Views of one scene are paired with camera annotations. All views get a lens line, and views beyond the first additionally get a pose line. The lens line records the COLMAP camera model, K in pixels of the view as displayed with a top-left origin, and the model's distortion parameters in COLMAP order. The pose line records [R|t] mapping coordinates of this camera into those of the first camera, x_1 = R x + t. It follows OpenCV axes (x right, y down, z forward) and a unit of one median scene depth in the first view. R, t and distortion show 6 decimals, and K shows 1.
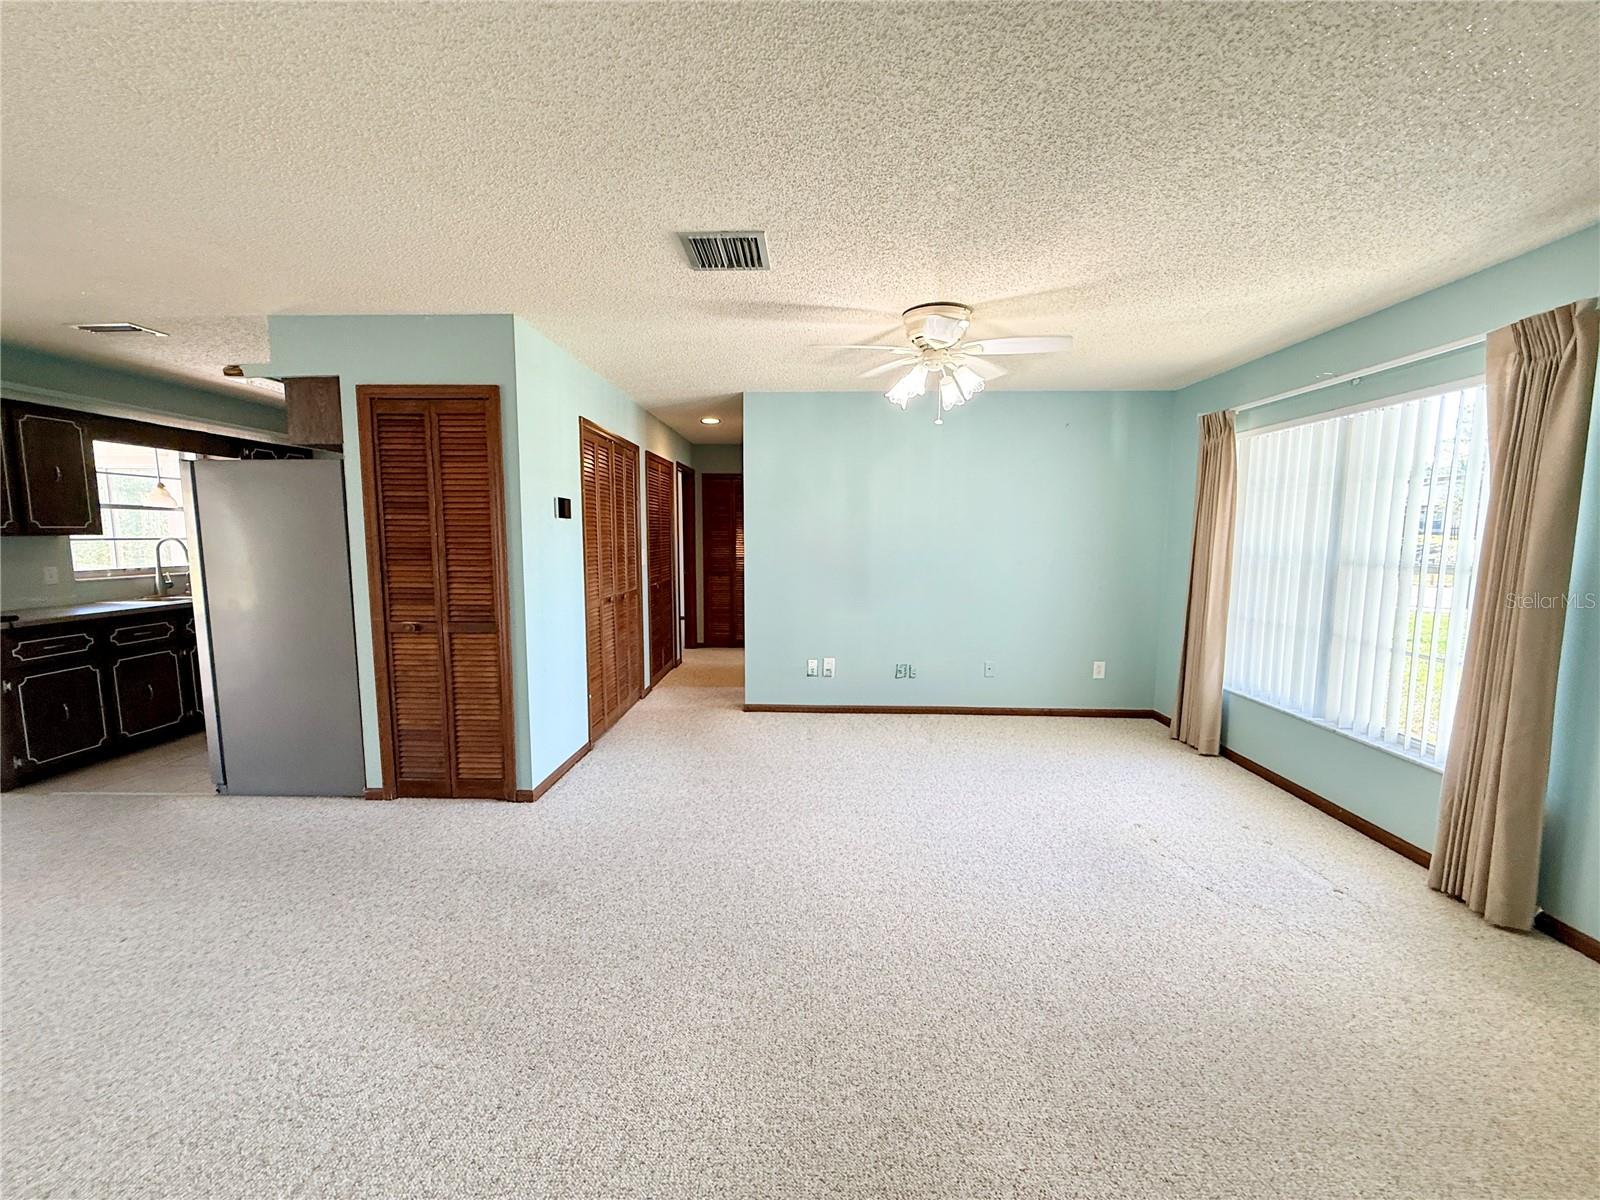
lens RADIAL K [[637.1, 0, 802.0], [0, 637.1, 610.8], [0, 0, 1]] dist [0.001106, 0.000096]
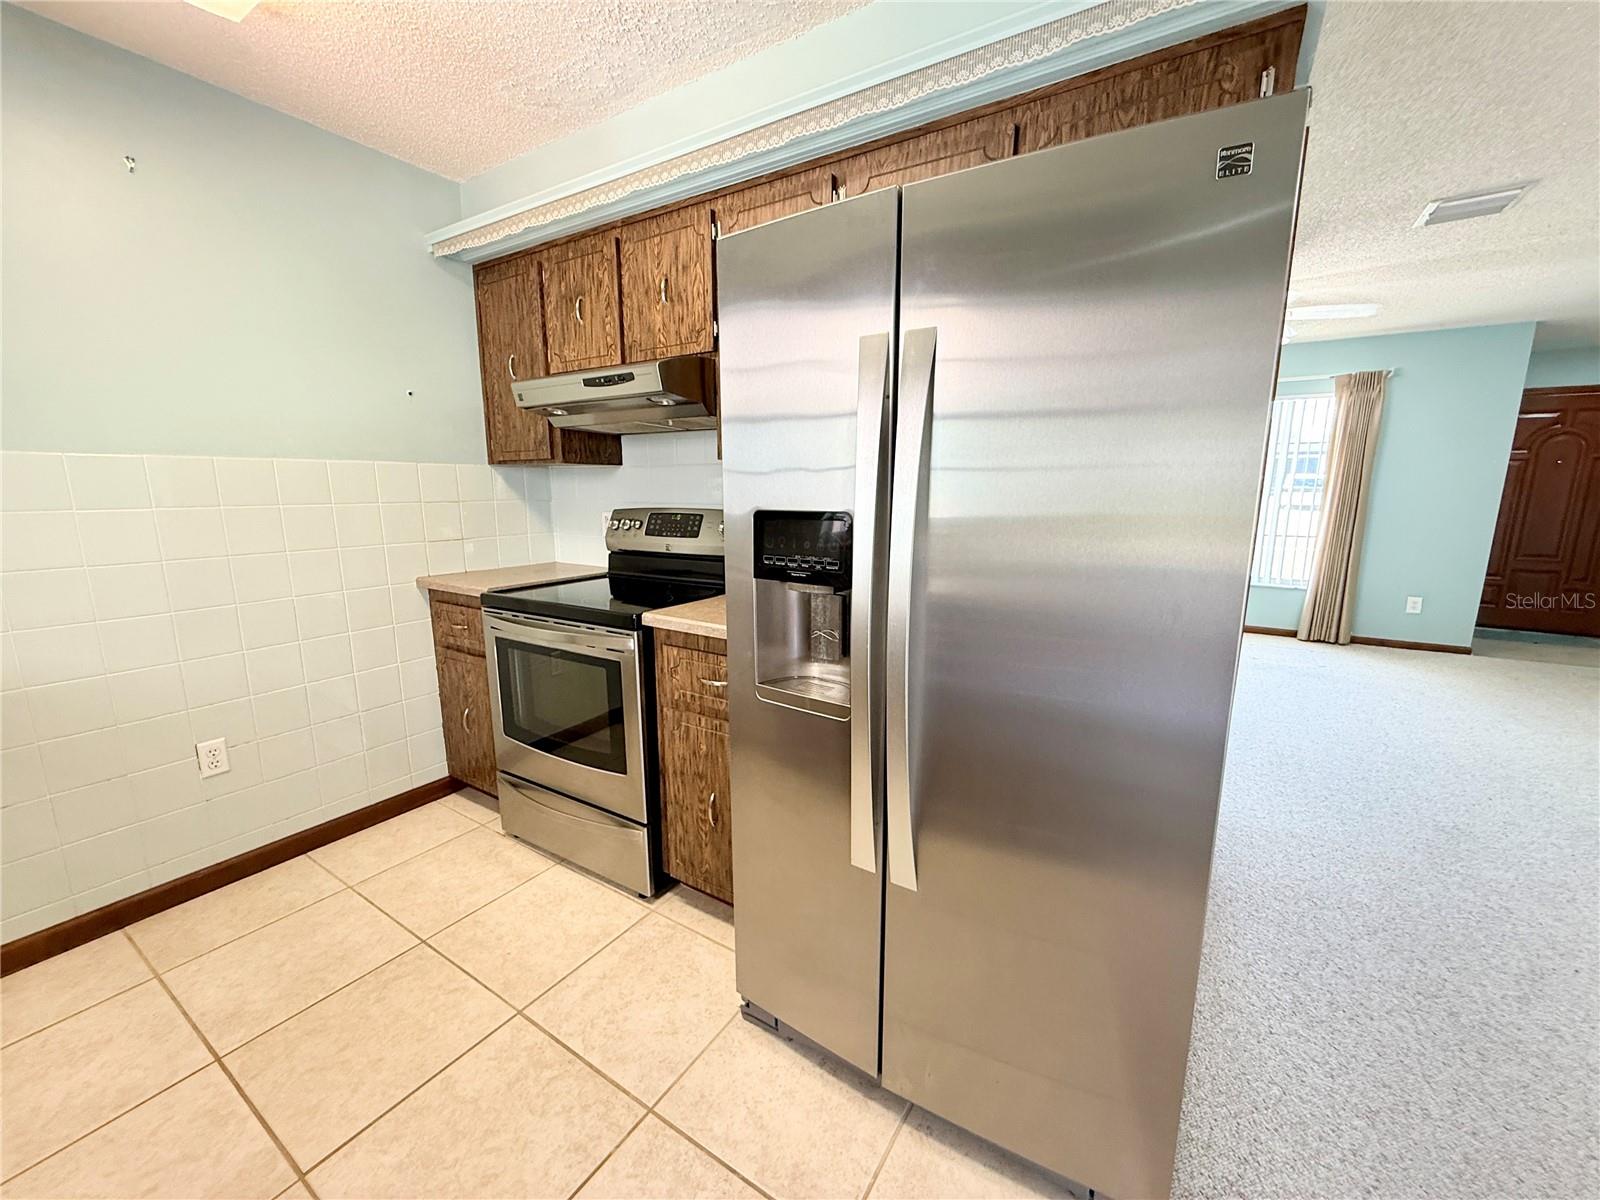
lens RADIAL K [[637.1, 0, 795.4], [0, 637.1, 601.7], [0, 0, 1]] dist [0.001106, 0.000096]
pose [[0.526480, -0.158476, 0.835287, -1.128908], [0.101993, 0.987151, 0.123003, -0.085045], [-0.844048, 0.020435, 0.535878, 0.886136]]
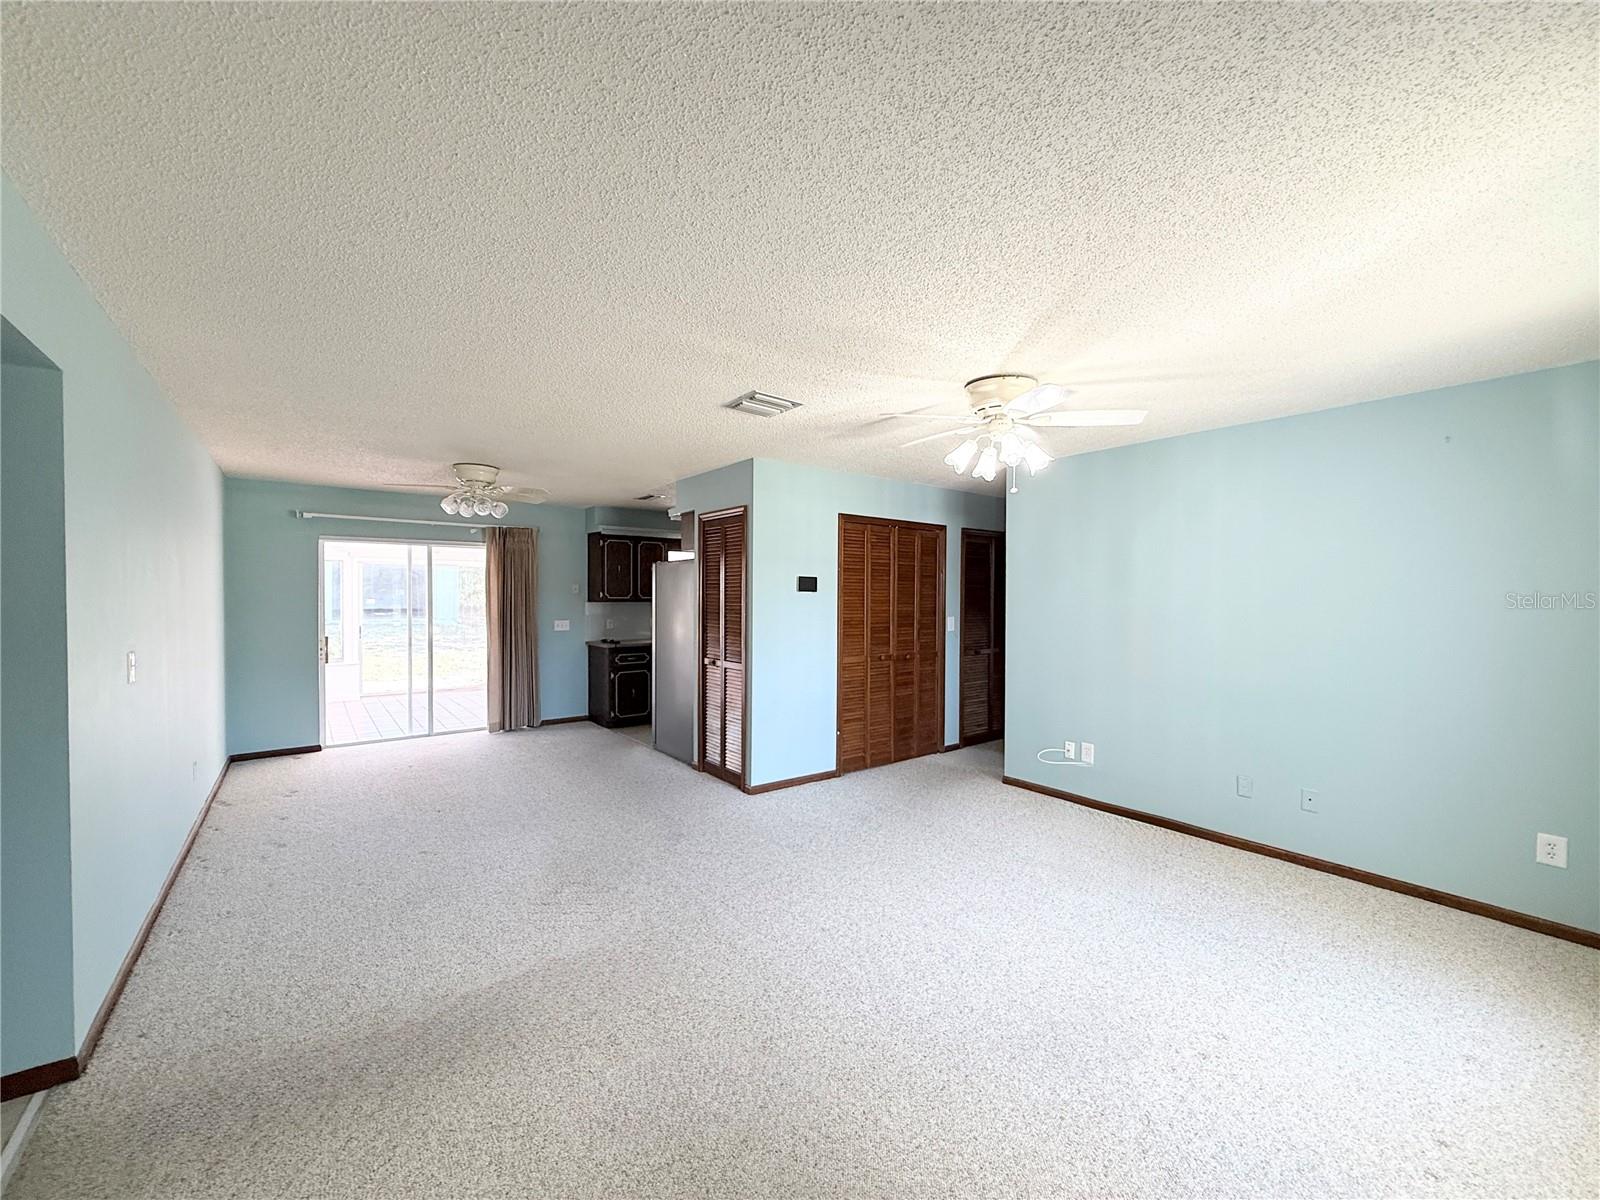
lens RADIAL K [[637.1, 0, 798.5], [0, 637.1, 612.8], [0, 0, 1]] dist [0.001106, 0.000096]
pose [[0.622937, 0.016488, -0.782098, 0.642899], [-0.097754, 0.993582, -0.056914, -0.021520], [0.776140, 0.111907, 0.620550, 0.158262]]
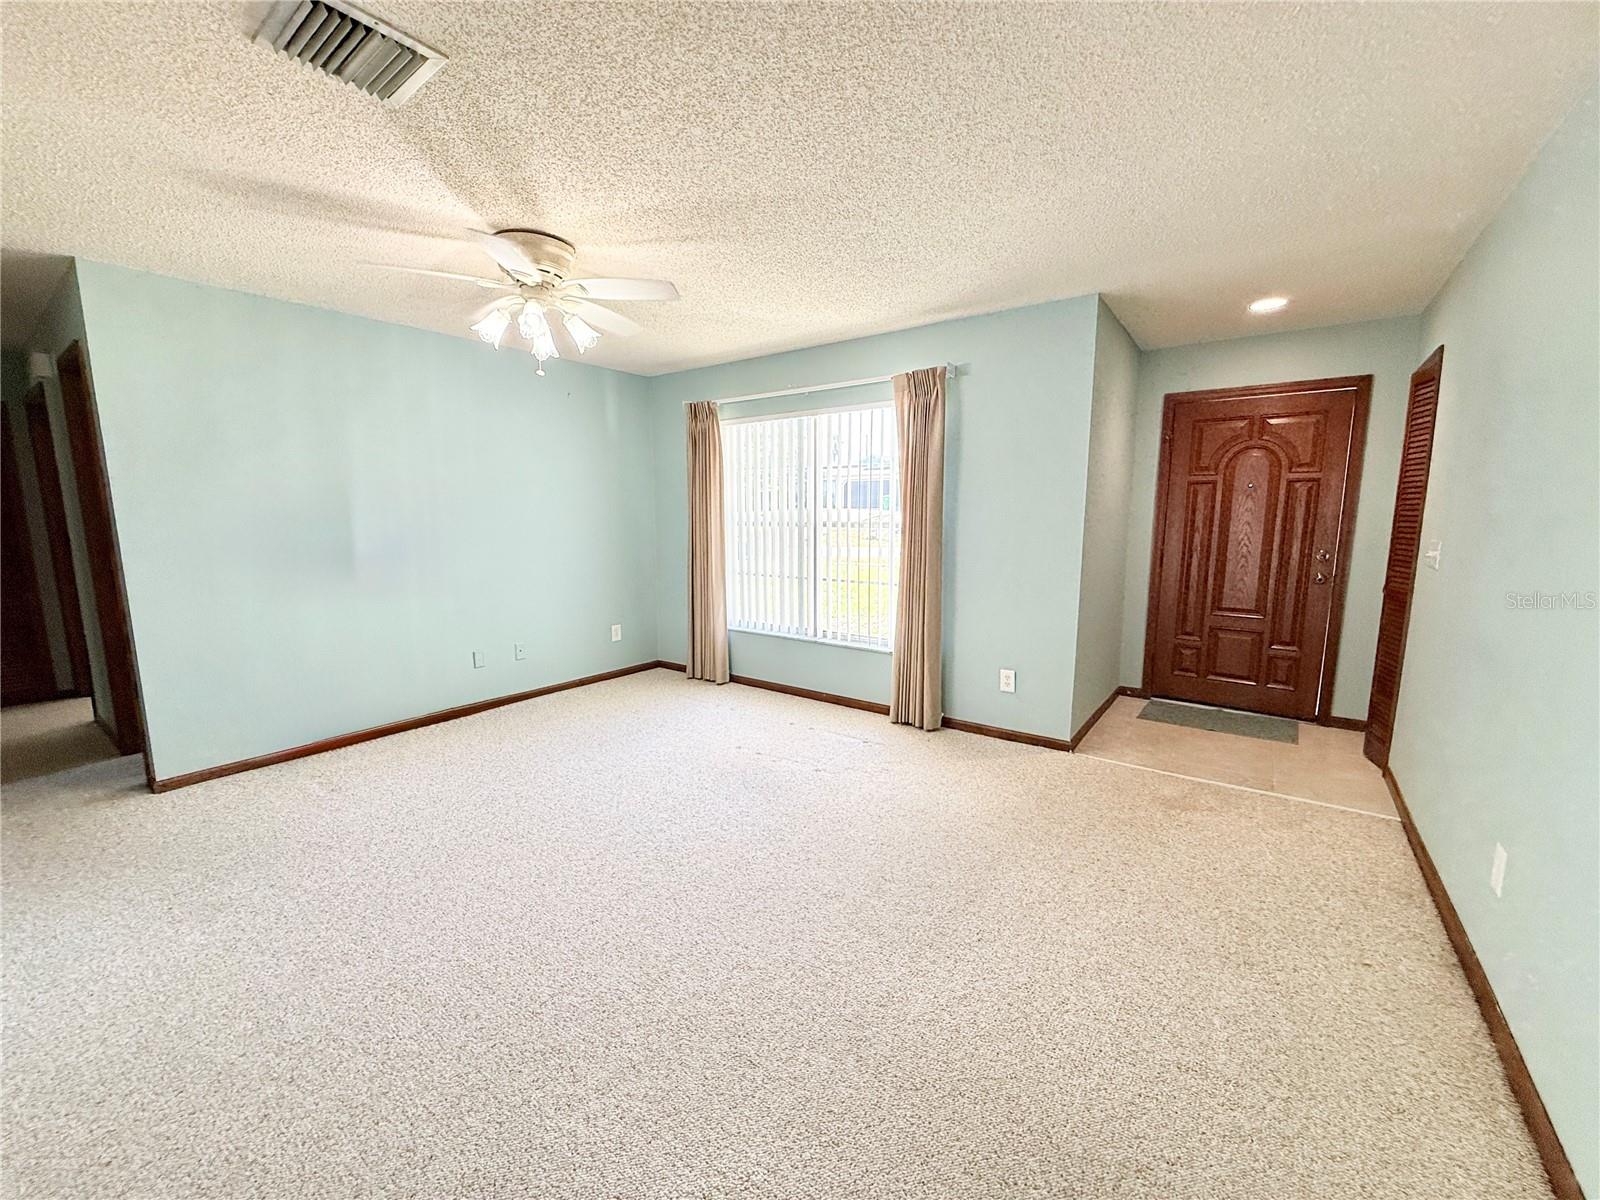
lens RADIAL K [[637.1, 0, 796.9], [0, 637.1, 607.9], [0, 0, 1]] dist [0.001106, 0.000096]
pose [[0.571294, -0.130561, 0.810295, -0.286097], [0.104855, 0.990787, 0.085716, -0.010085], [-0.814020, 0.035994, 0.579720, 0.180239]]
